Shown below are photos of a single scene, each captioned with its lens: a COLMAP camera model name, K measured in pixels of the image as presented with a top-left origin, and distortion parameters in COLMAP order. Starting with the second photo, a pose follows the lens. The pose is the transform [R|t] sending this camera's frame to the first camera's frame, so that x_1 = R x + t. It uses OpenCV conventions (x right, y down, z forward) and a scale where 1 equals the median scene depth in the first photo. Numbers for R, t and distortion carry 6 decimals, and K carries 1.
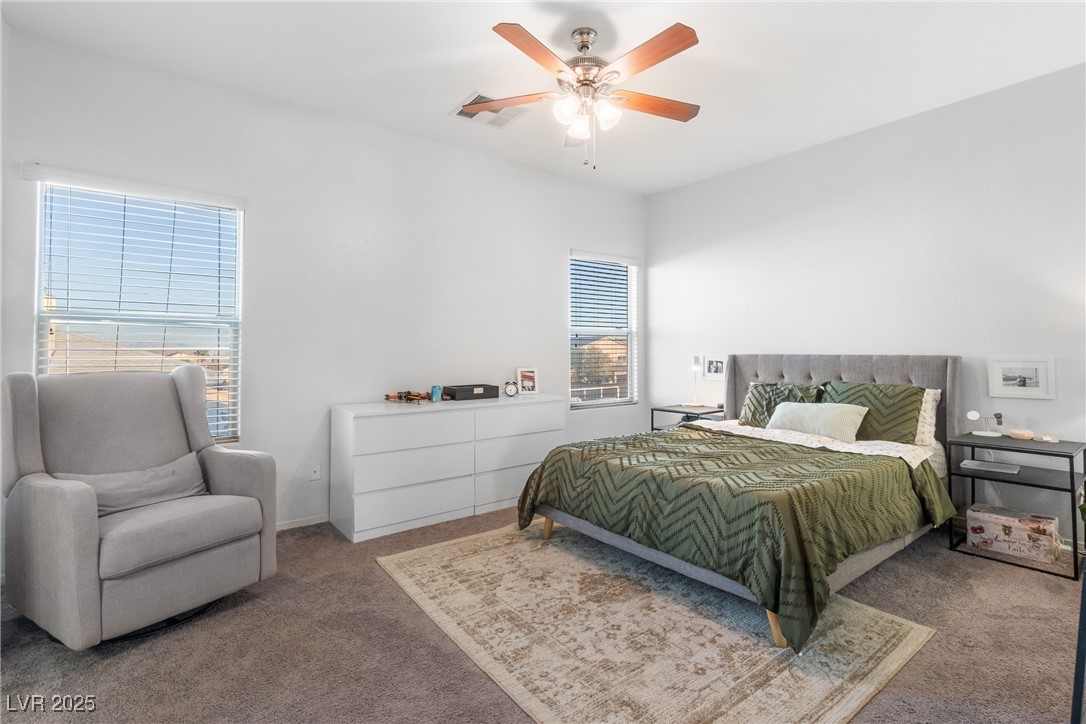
lens RADIAL K [[499.6, 0, 551.3], [0, 499.6, 356.6], [0, 0, 1]] dist [0.002270, 0.001107]
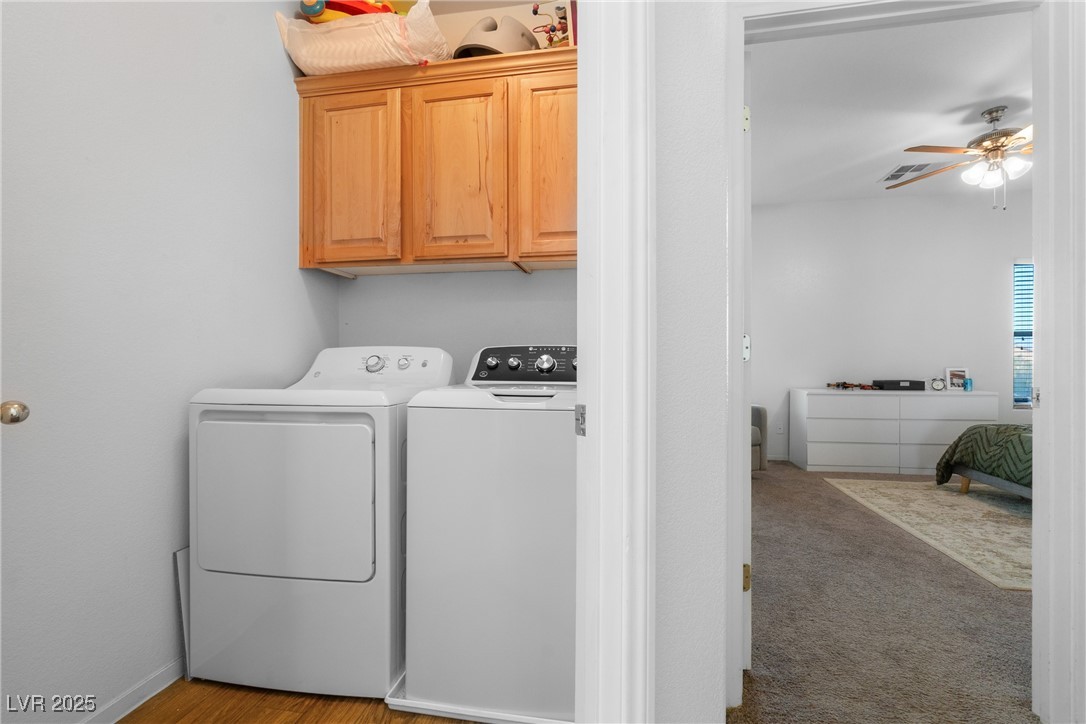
lens RADIAL K [[499.6, 0, 547.3], [0, 499.6, 369.6], [0, 0, 1]] dist [0.002270, 0.001107]
pose [[0.693394, -0.001415, -0.720557, 0.190030], [-0.006070, 0.999951, -0.007805, 0.060253], [0.720533, 0.009786, 0.693352, -0.737447]]
